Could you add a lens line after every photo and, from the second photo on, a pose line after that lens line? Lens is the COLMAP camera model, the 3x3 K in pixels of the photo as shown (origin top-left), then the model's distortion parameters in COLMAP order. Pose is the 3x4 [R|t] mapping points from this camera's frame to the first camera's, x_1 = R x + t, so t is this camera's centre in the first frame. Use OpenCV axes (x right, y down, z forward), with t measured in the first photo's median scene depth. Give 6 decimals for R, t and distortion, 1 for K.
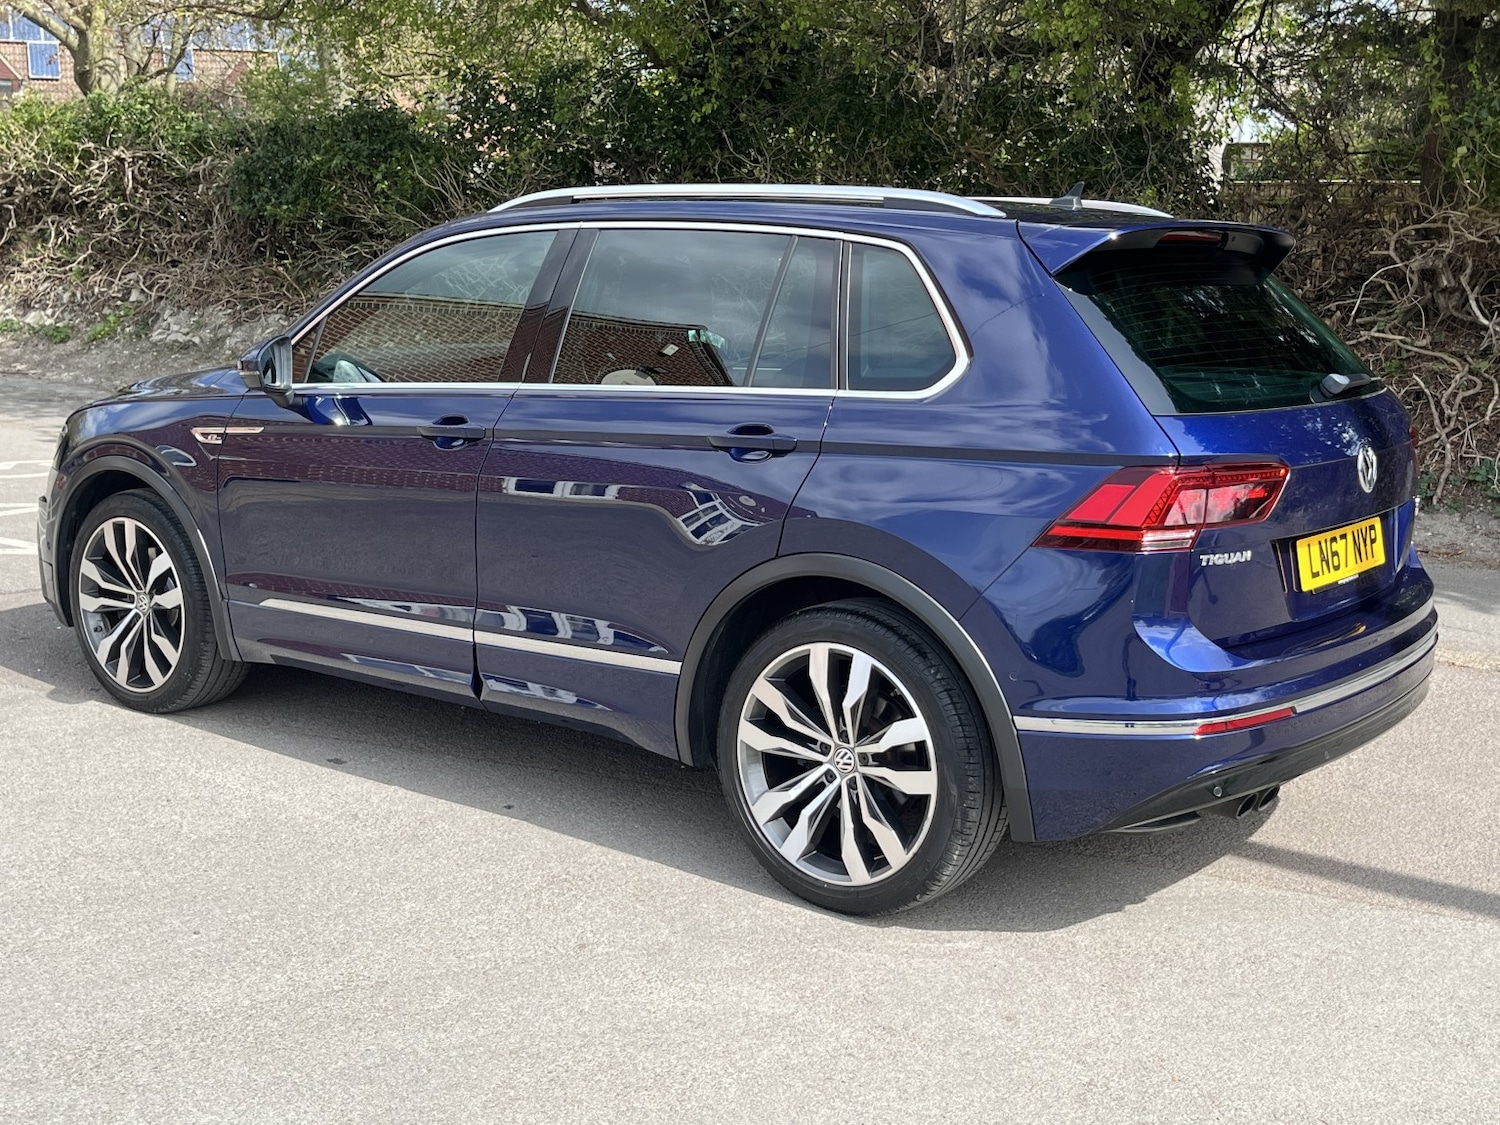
lens RADIAL K [[1800.4, 0, 753.8], [0, 1800.4, 559.5], [0, 0, 1]] dist [0.035375, 0.000000]
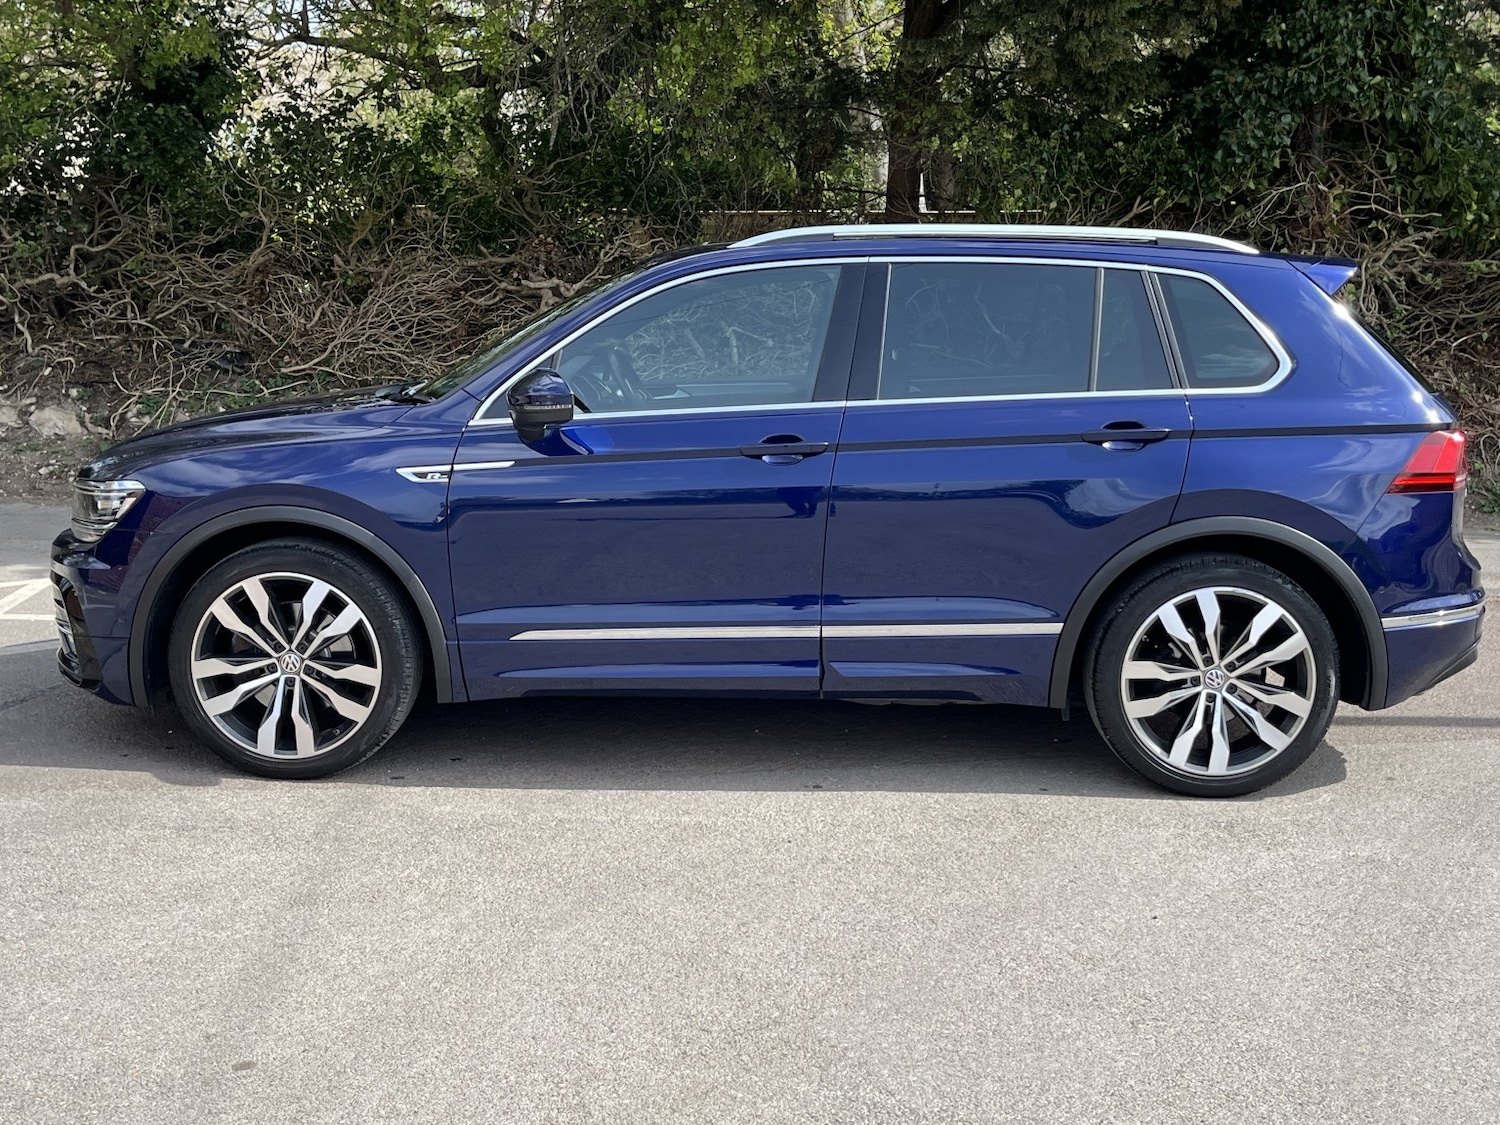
lens RADIAL K [[1800.4, 0, 744.8], [0, 1800.4, 576.1], [0, 0, 1]] dist [0.035375, 0.000000]
pose [[0.811527, -0.103391, 0.575094, -0.919068], [0.104396, 0.994040, 0.031394, -0.034640], [-0.574913, 0.034561, 0.817485, 0.137282]]
